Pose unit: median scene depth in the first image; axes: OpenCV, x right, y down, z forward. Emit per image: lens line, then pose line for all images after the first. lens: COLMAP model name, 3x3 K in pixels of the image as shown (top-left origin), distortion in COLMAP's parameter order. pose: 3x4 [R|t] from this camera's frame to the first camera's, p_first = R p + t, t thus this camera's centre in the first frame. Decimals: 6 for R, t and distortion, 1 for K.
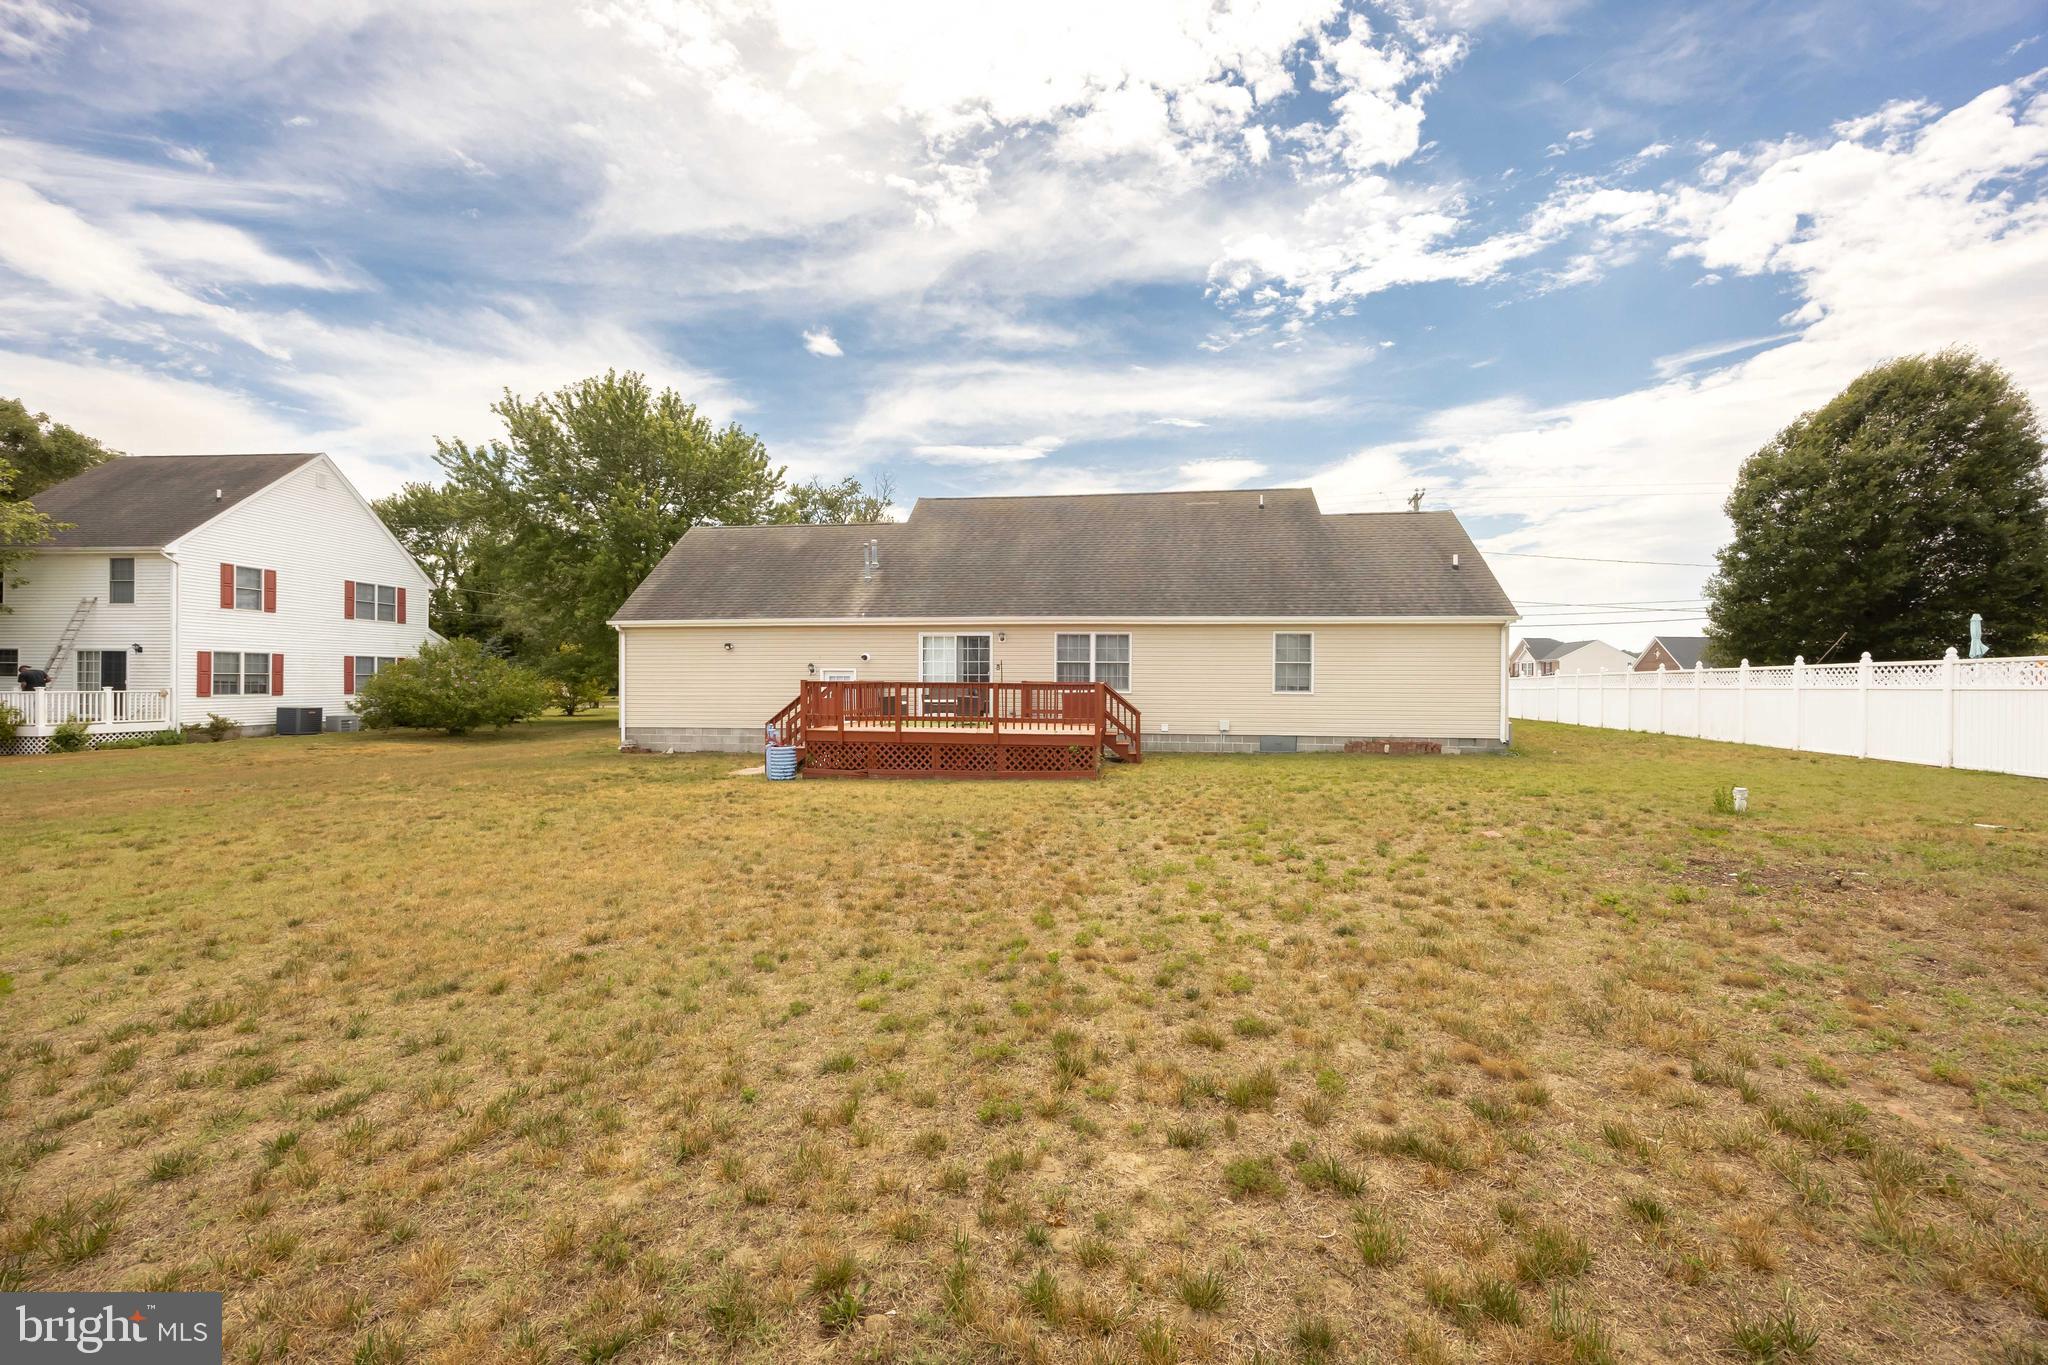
lens RADIAL K [[775.5, 0, 1030.5], [0, 775.5, 694.1], [0, 0, 1]] dist [0.000606, 0.000226]
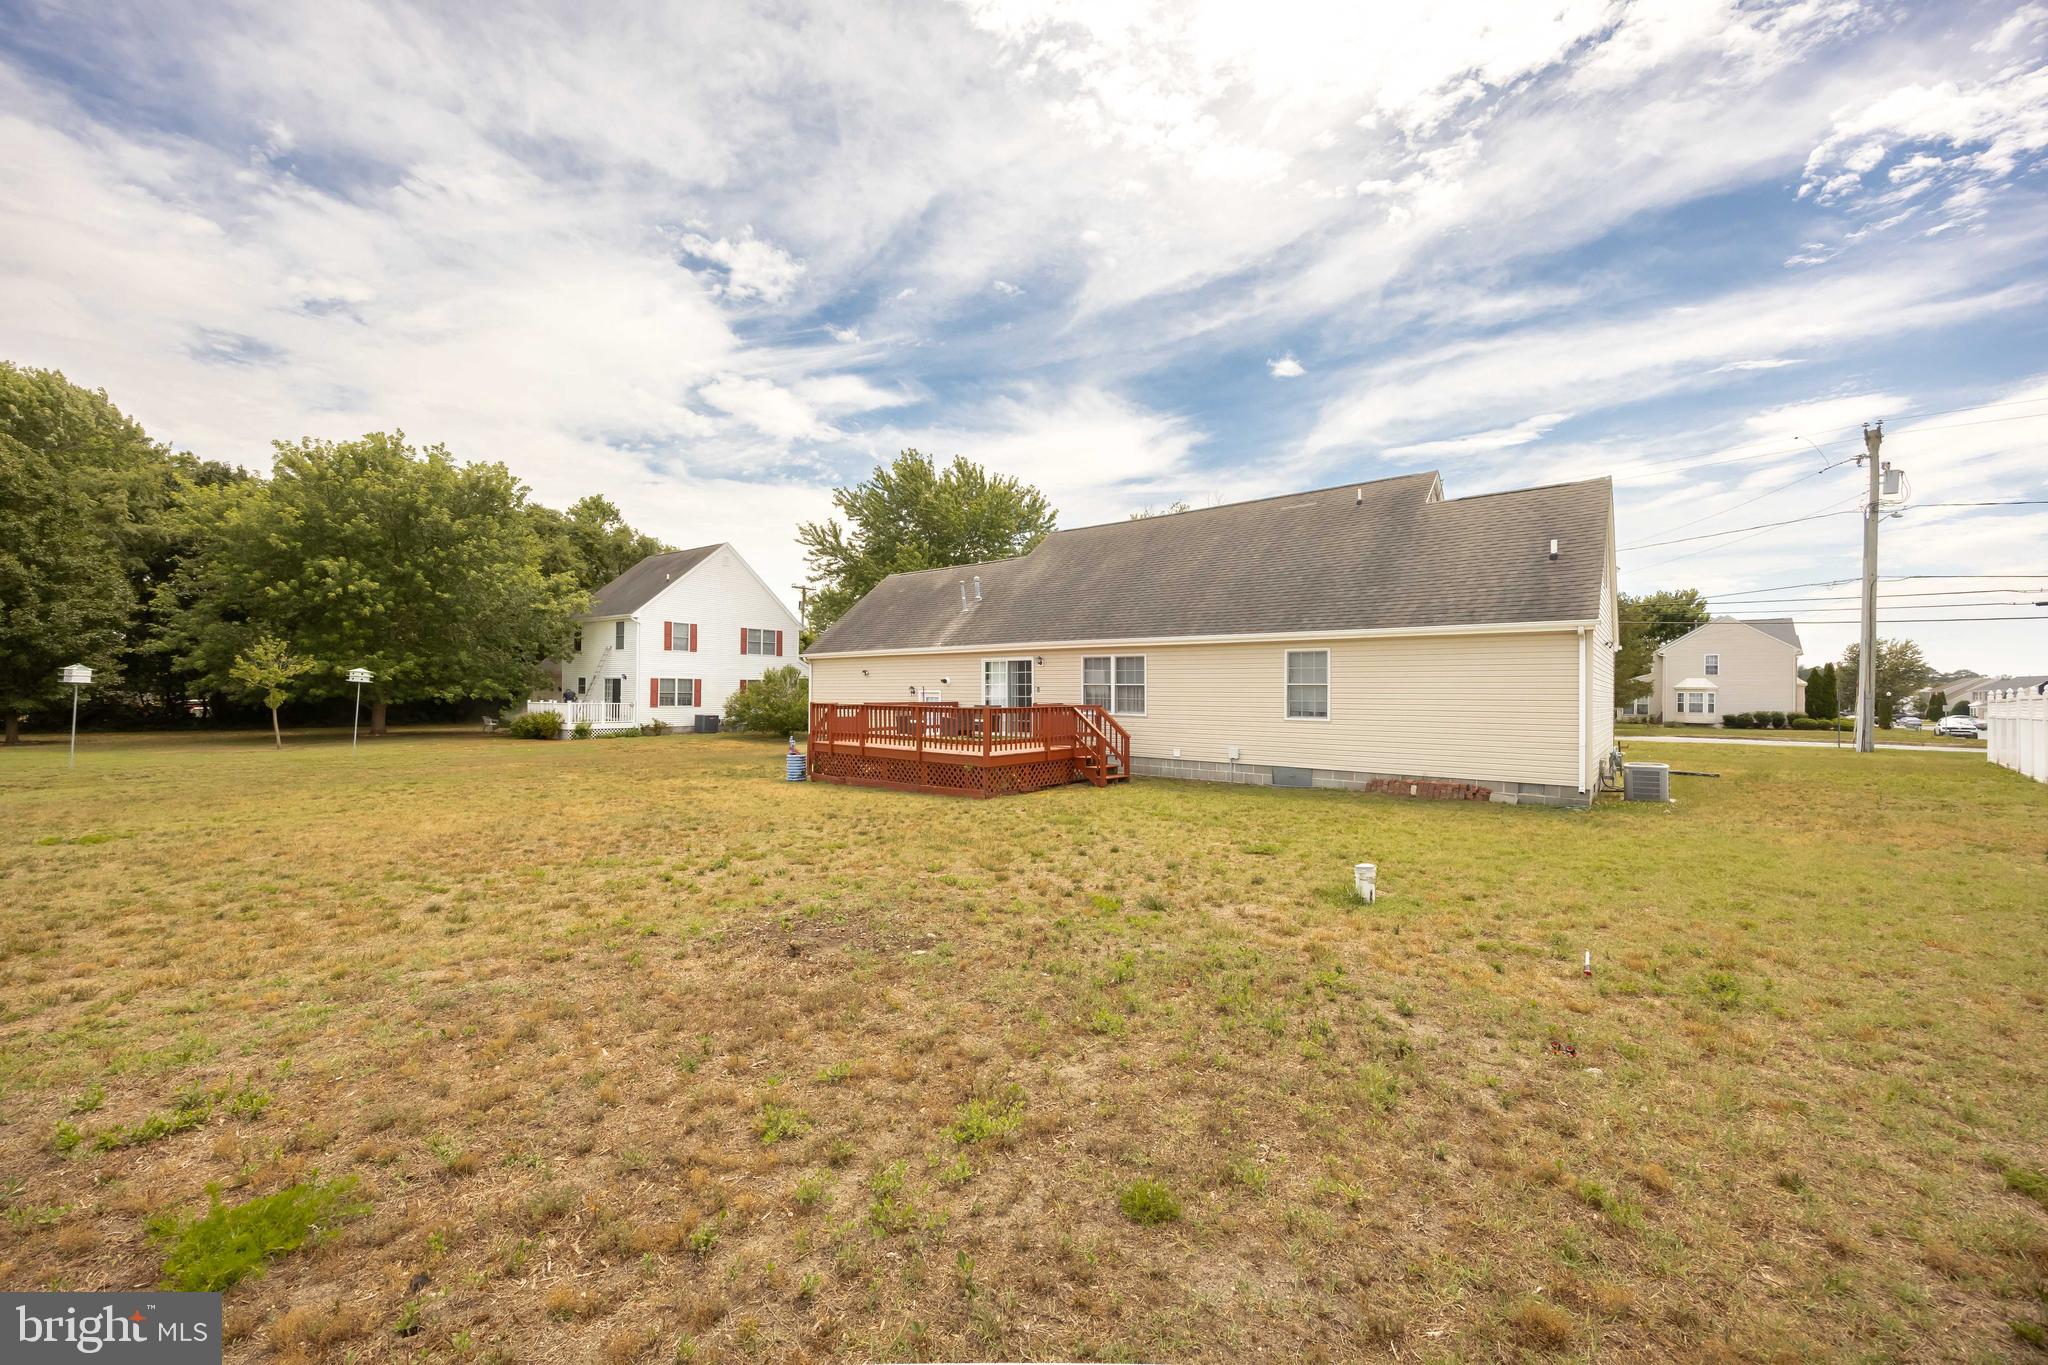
lens RADIAL K [[775.5, 0, 1058.2], [0, 775.5, 676.0], [0, 0, 1]] dist [0.000606, 0.000226]
pose [[0.855944, -0.008455, -0.517000, 0.400548], [-0.014175, 0.999107, -0.039808, -0.008276], [0.516875, 0.041402, 0.855059, 0.079418]]
